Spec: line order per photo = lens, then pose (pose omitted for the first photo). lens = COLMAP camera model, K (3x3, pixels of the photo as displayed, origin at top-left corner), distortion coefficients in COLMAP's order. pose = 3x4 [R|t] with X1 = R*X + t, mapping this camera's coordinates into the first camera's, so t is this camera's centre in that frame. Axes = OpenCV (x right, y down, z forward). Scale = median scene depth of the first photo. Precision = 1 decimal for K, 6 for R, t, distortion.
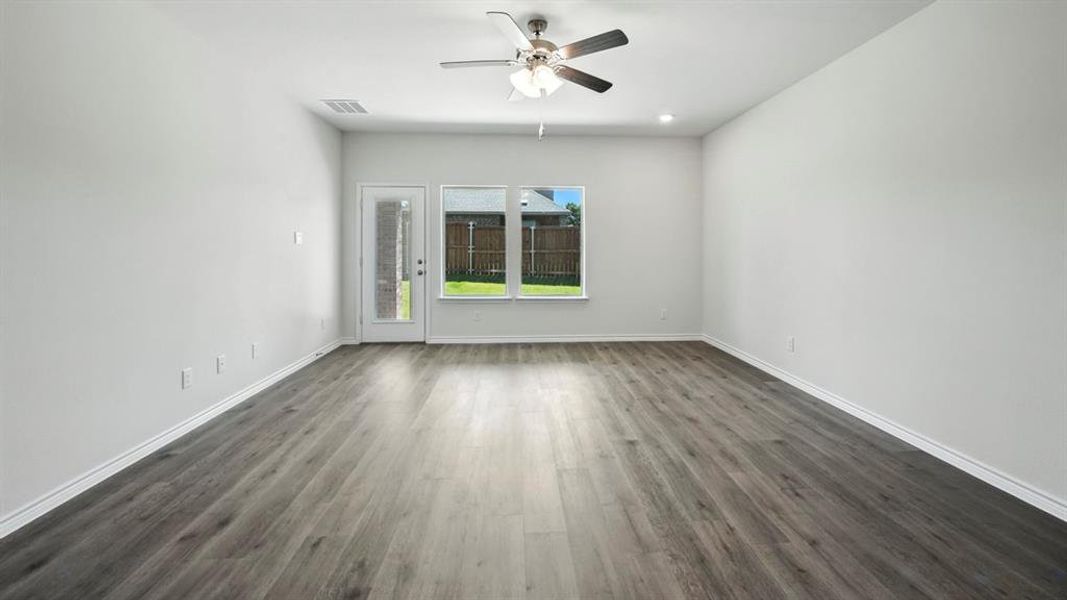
lens RADIAL K [[427.0, 0, 535.7], [0, 427.0, 238.7], [0, 0, 1]] dist [-0.007562, 0.001226]
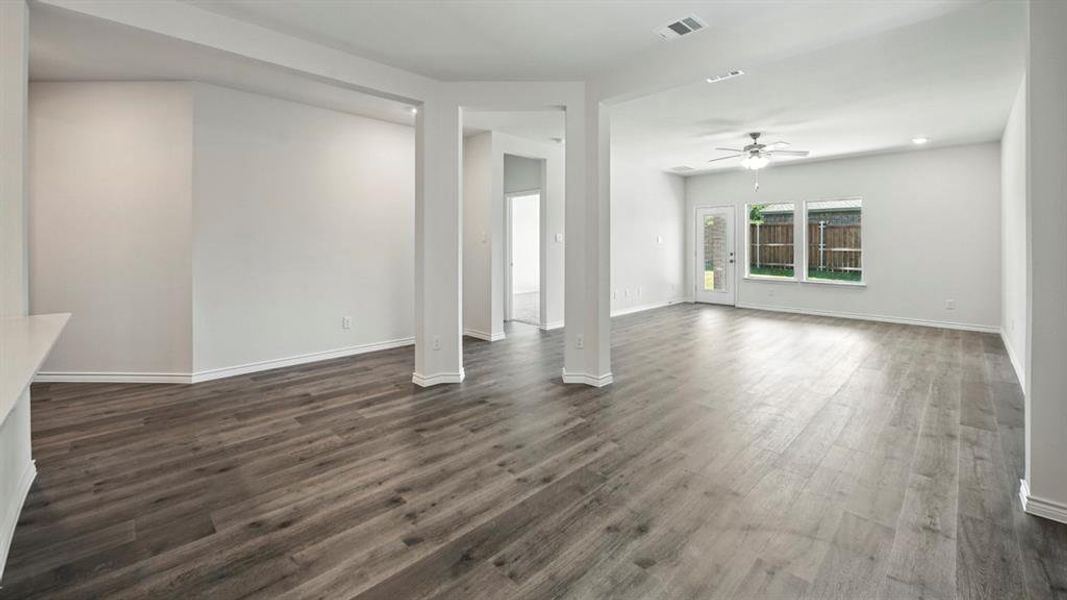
lens RADIAL K [[427.0, 0, 534.7], [0, 427.0, 254.7], [0, 0, 1]] dist [-0.007562, 0.001226]
pose [[0.663681, 0.017168, -0.747818, 0.398329], [0.014358, 0.999260, 0.035682, -0.009913], [0.747878, -0.034418, 0.662944, -0.547093]]
